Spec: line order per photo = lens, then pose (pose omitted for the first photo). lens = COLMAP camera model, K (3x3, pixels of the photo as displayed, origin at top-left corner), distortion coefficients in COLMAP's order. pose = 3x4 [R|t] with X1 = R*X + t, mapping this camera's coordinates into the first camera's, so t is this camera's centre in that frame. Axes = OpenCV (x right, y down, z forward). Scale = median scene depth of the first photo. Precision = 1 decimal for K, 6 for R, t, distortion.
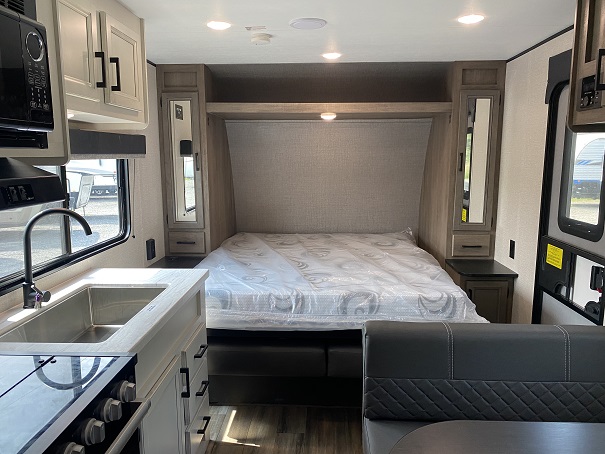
lens RADIAL K [[462.7, 0, 303.6], [0, 462.7, 226.6], [0, 0, 1]] dist [0.010357, -0.014673]
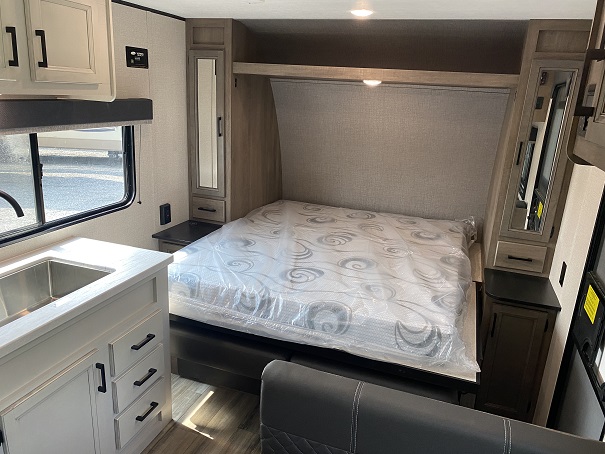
lens RADIAL K [[462.7, 0, 301.8], [0, 462.7, 226.9], [0, 0, 1]] dist [0.010357, -0.014673]
pose [[0.954778, 0.132637, -0.266094, 0.276437], [-0.097899, 0.985318, 0.139869, -0.116803], [0.280739, -0.107494, 0.953746, 0.167954]]
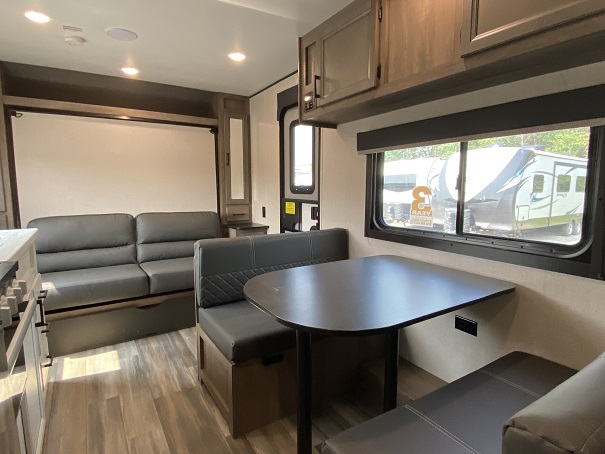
lens RADIAL K [[334.4, 0, 302.0], [0, 334.4, 223.6], [0, 0, 1]] dist [0.006792, -0.010702]
pose [[0.816336, -0.064849, 0.573925, -0.139132], [0.087088, 0.996136, -0.011316, 0.139181], [-0.570974, 0.059220, 0.818829, -0.037744]]
